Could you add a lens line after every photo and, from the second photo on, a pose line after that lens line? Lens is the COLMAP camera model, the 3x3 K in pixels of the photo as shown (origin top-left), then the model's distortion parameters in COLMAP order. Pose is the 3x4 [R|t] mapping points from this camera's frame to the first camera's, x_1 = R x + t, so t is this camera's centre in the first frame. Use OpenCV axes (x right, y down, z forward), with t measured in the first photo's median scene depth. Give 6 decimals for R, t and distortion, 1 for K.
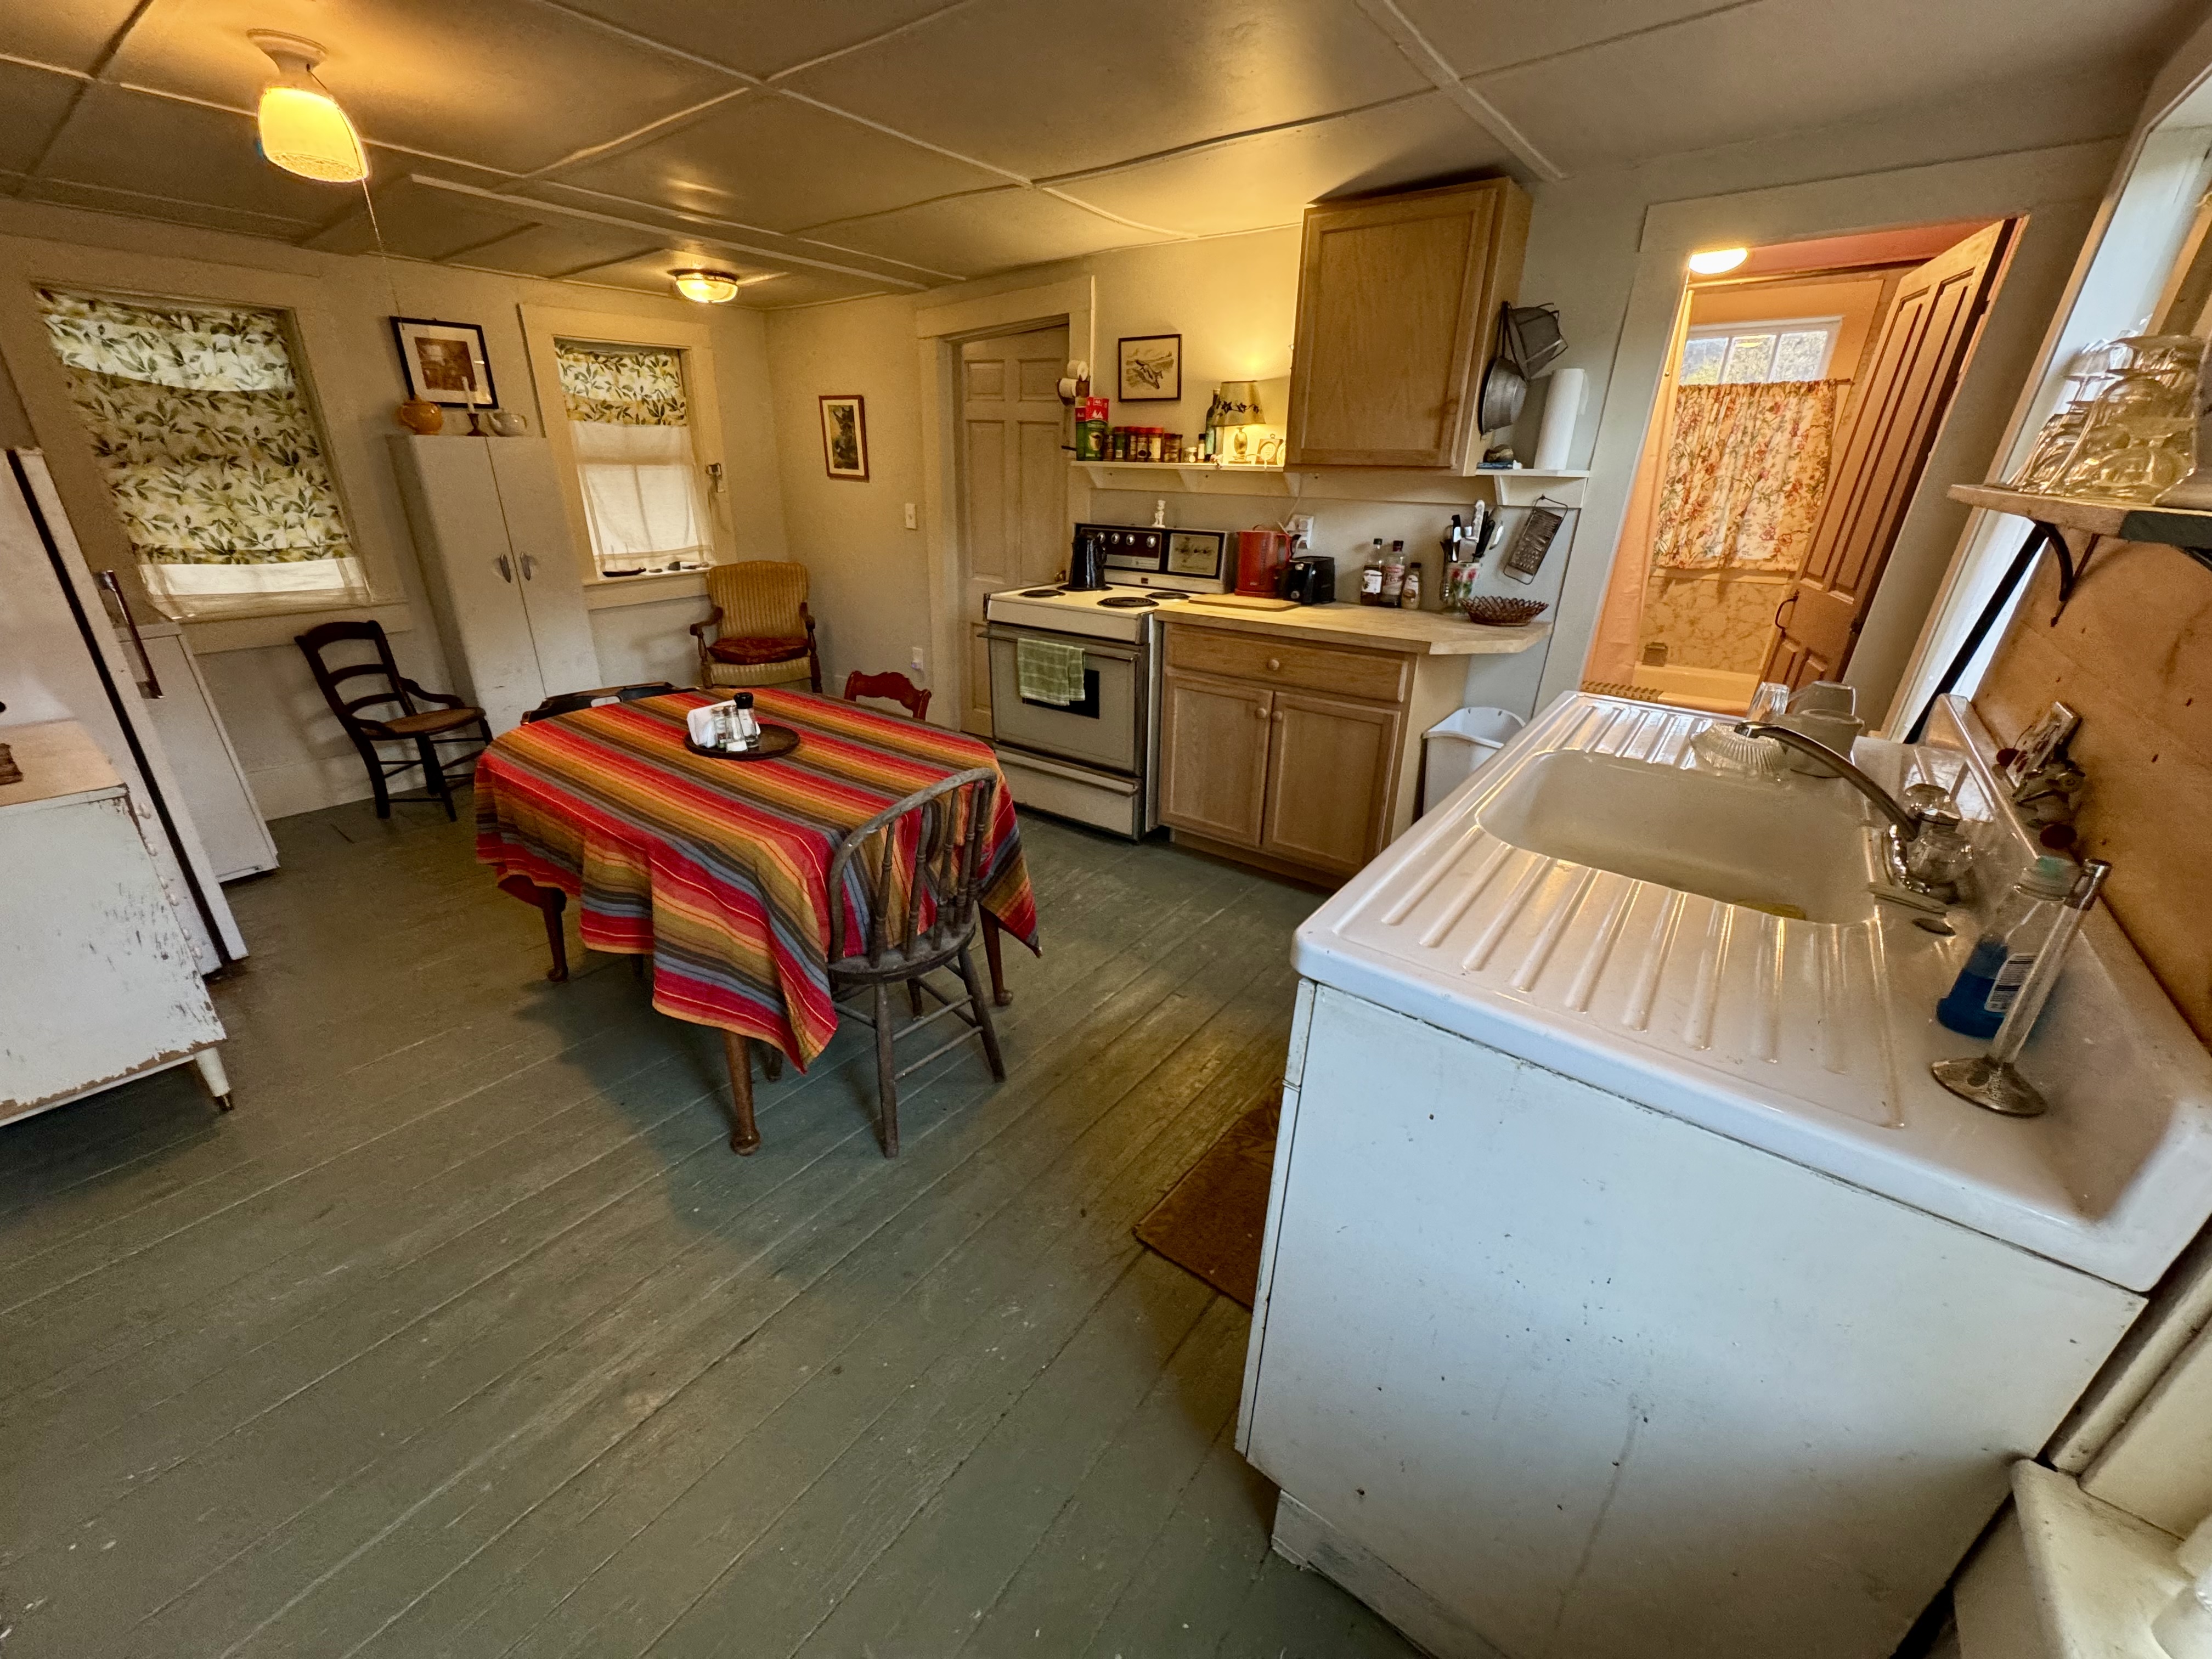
lens RADIAL K [[876.6, 0, 1106.0], [0, 876.6, 829.5], [0, 0, 1]] dist [-0.003376, 0.000198]
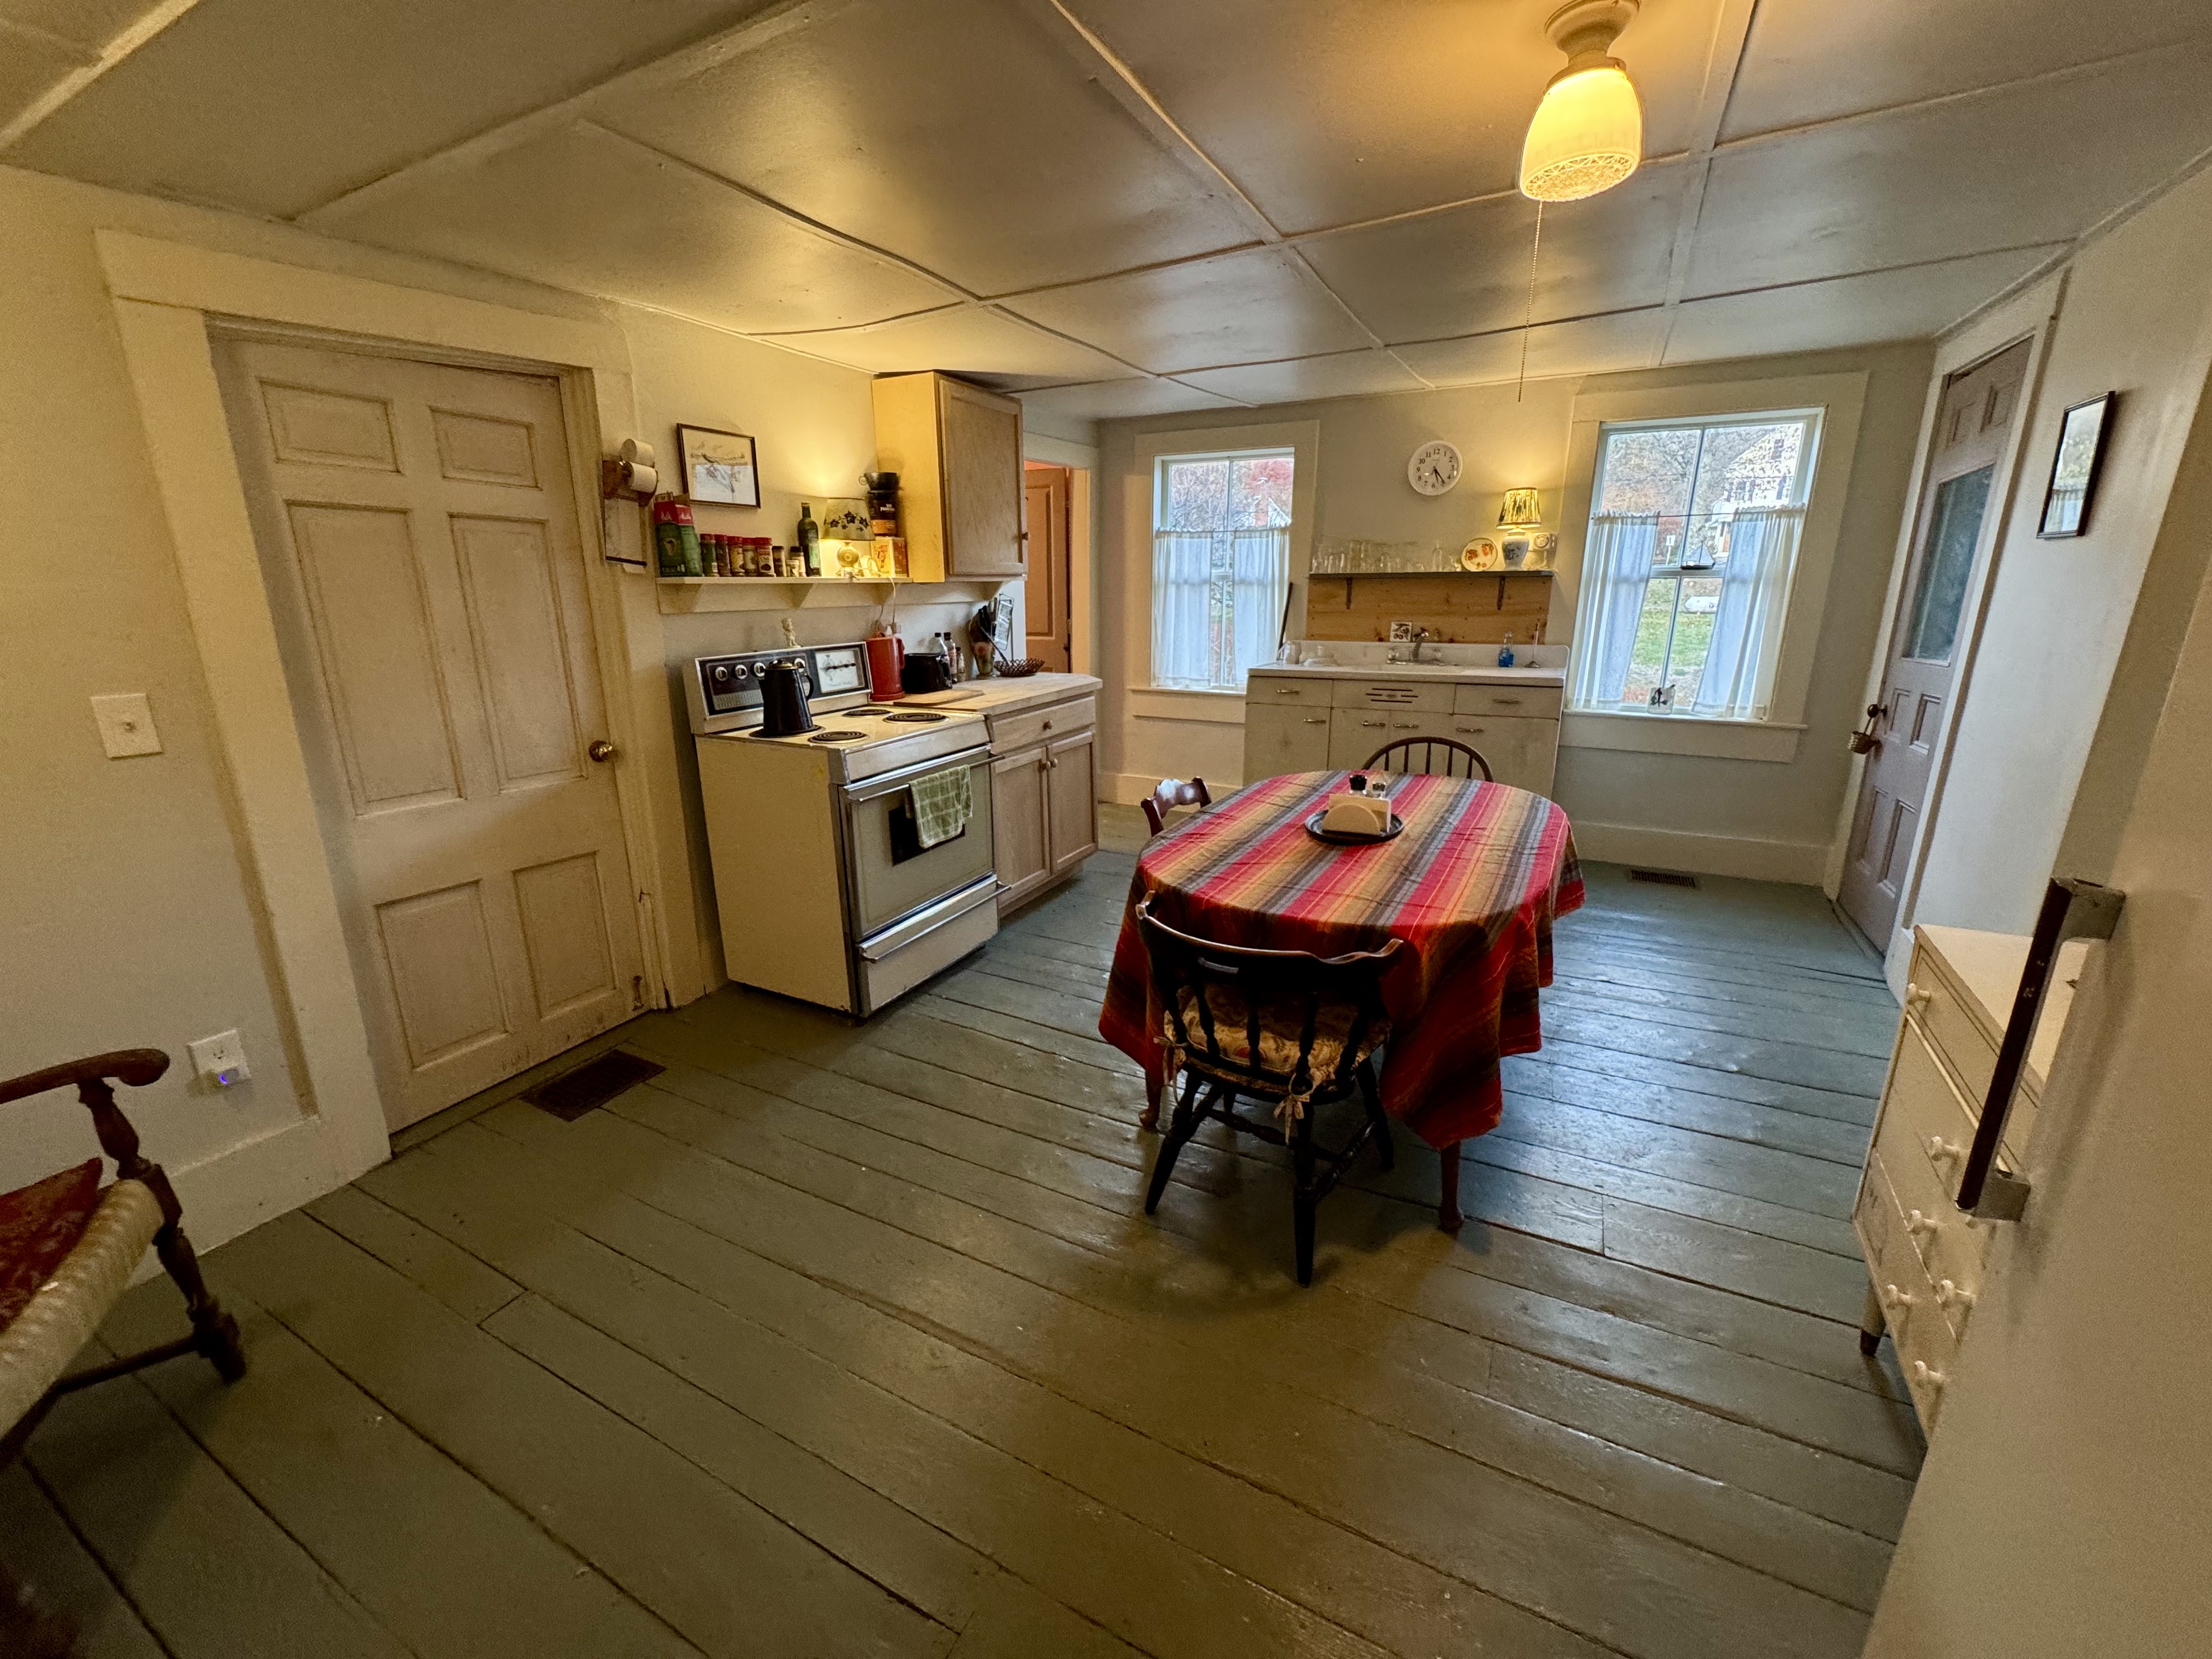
lens RADIAL K [[884.6, 0, 1106.0], [0, 884.6, 829.5], [0, 0, 1]] dist [-0.001704, 0.000101]
pose [[-0.161275, -0.276966, 0.947249, -0.995122], [0.396384, 0.860816, 0.319181, -0.400398], [-0.903809, 0.426950, -0.029043, 0.947326]]
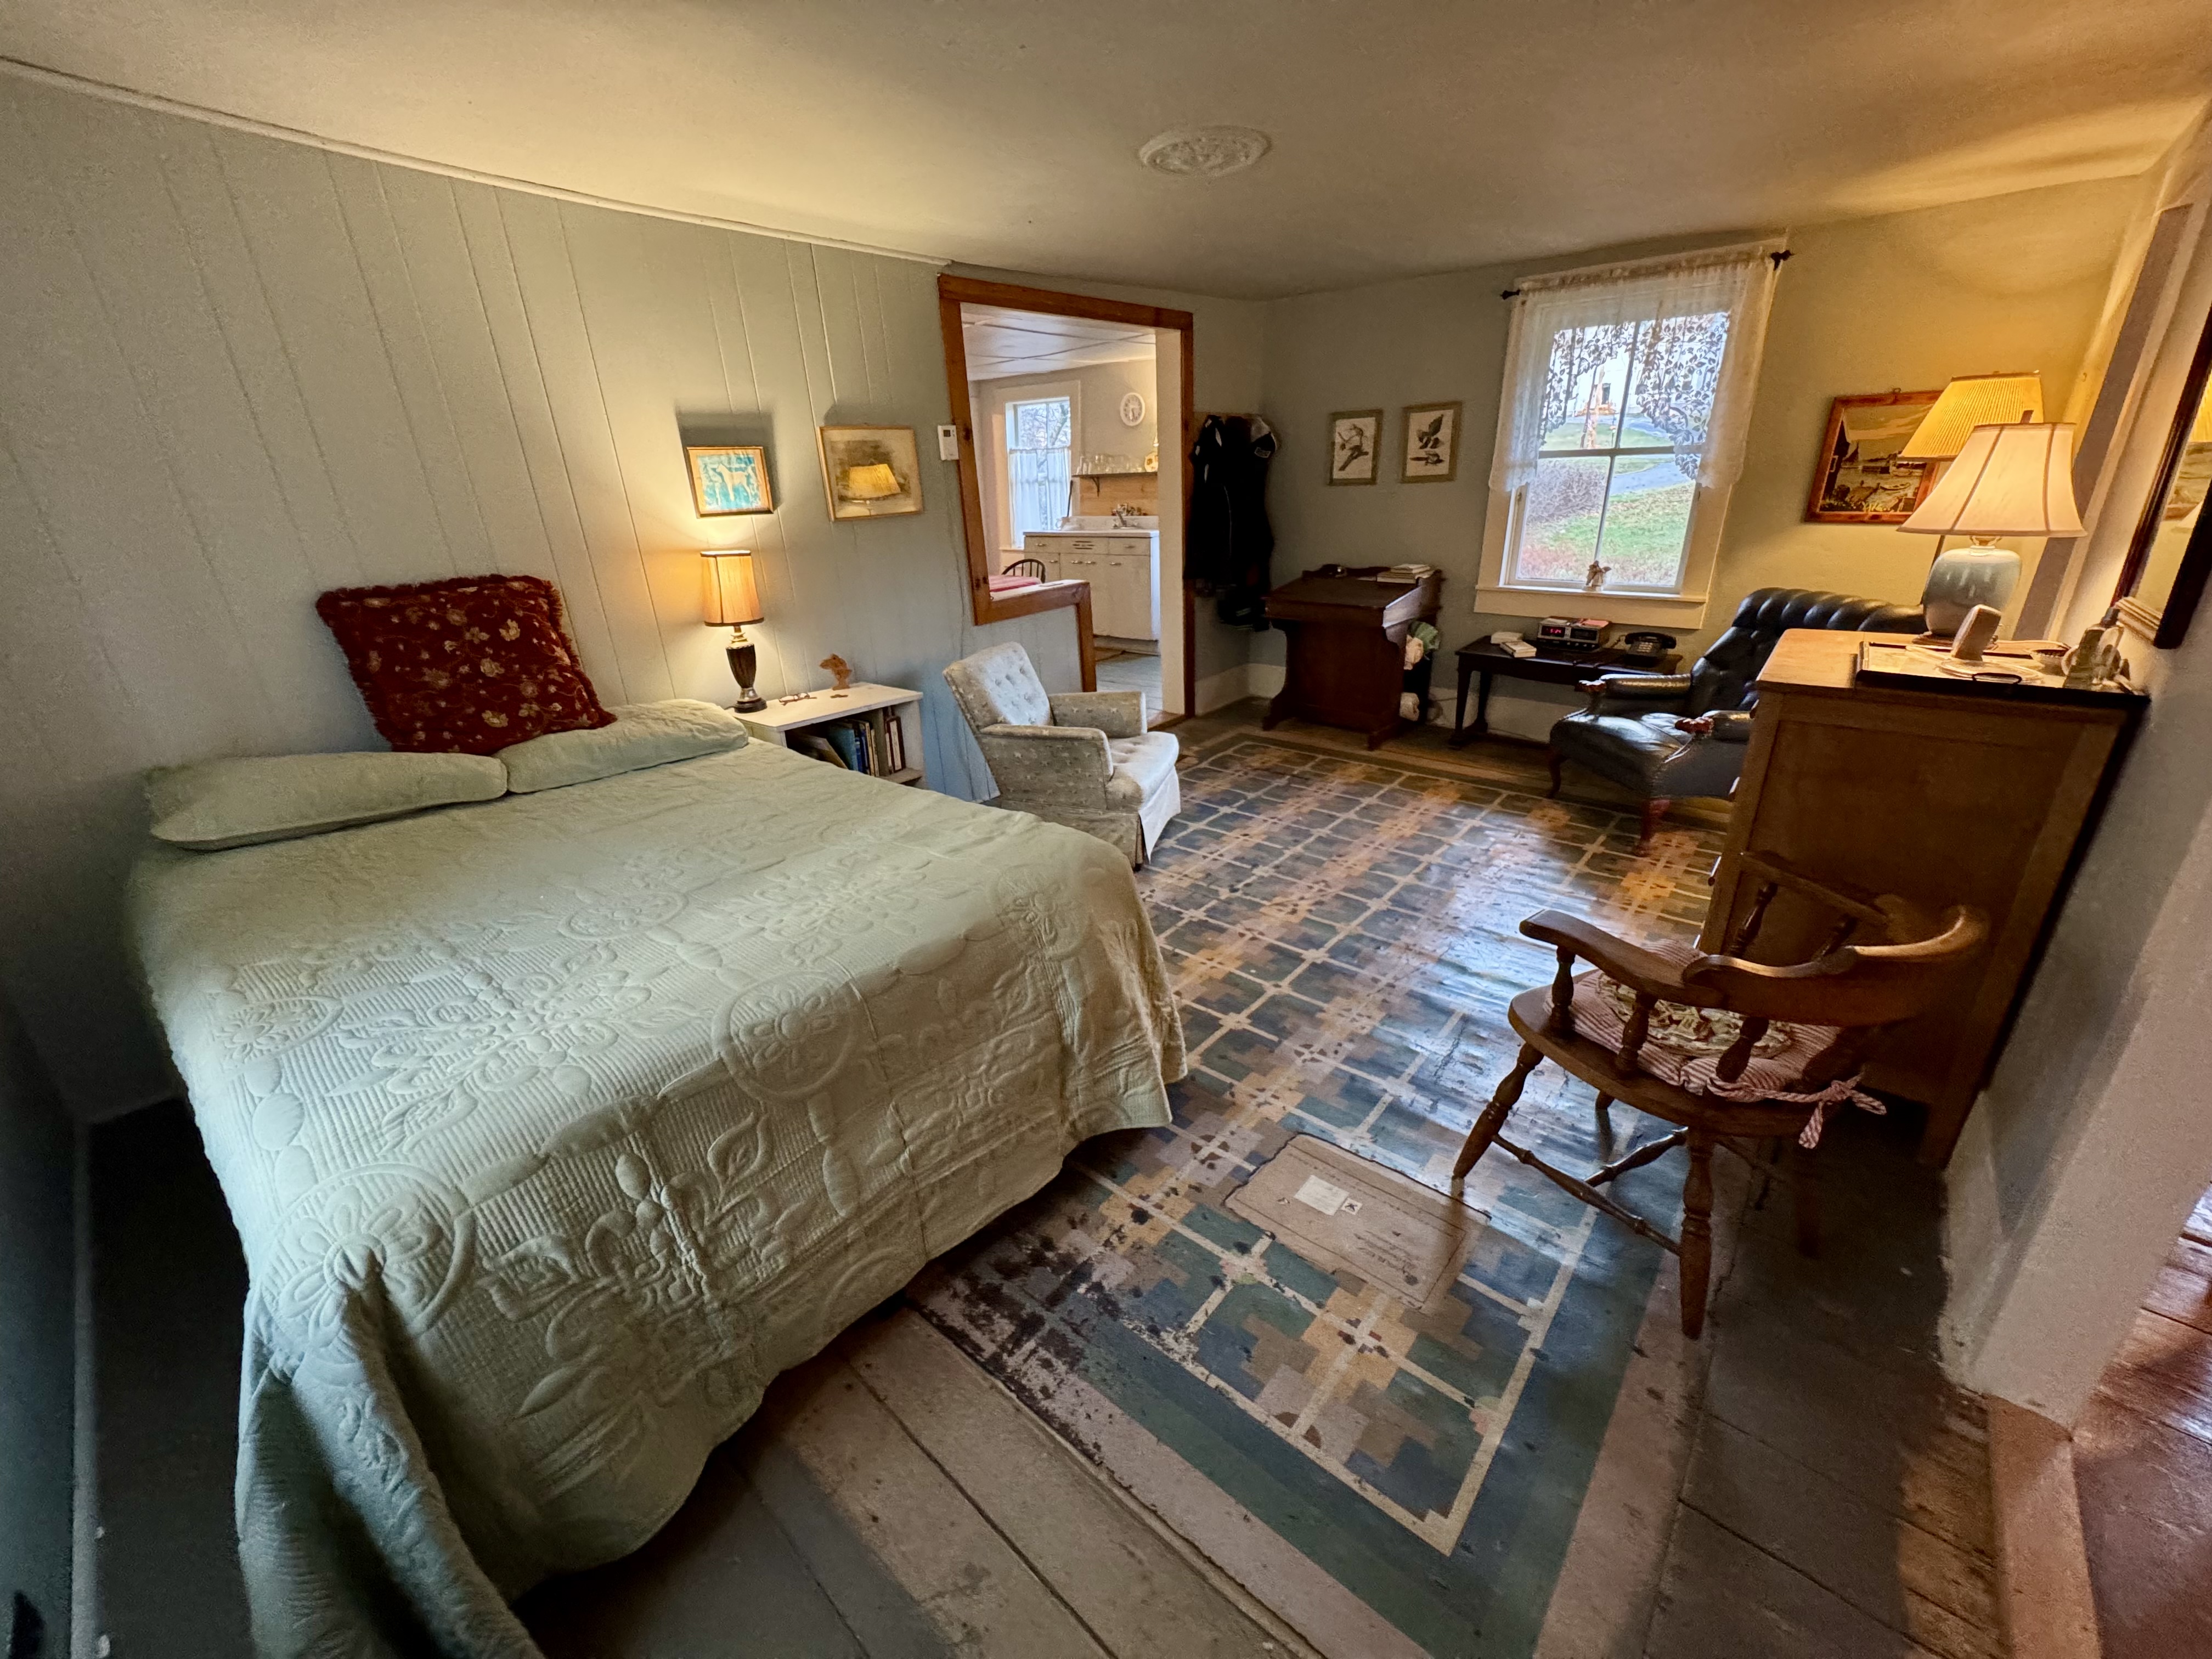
lens RADIAL K [[884.6, 0, 1106.0], [0, 884.6, 829.5], [0, 0, 1]] dist [-0.001704, 0.000101]
pose [[0.055353, -0.378305, 0.924024, -2.176835], [0.424510, 0.846551, 0.321157, -0.085375], [-0.903729, 0.374481, 0.207454, 0.210196]]
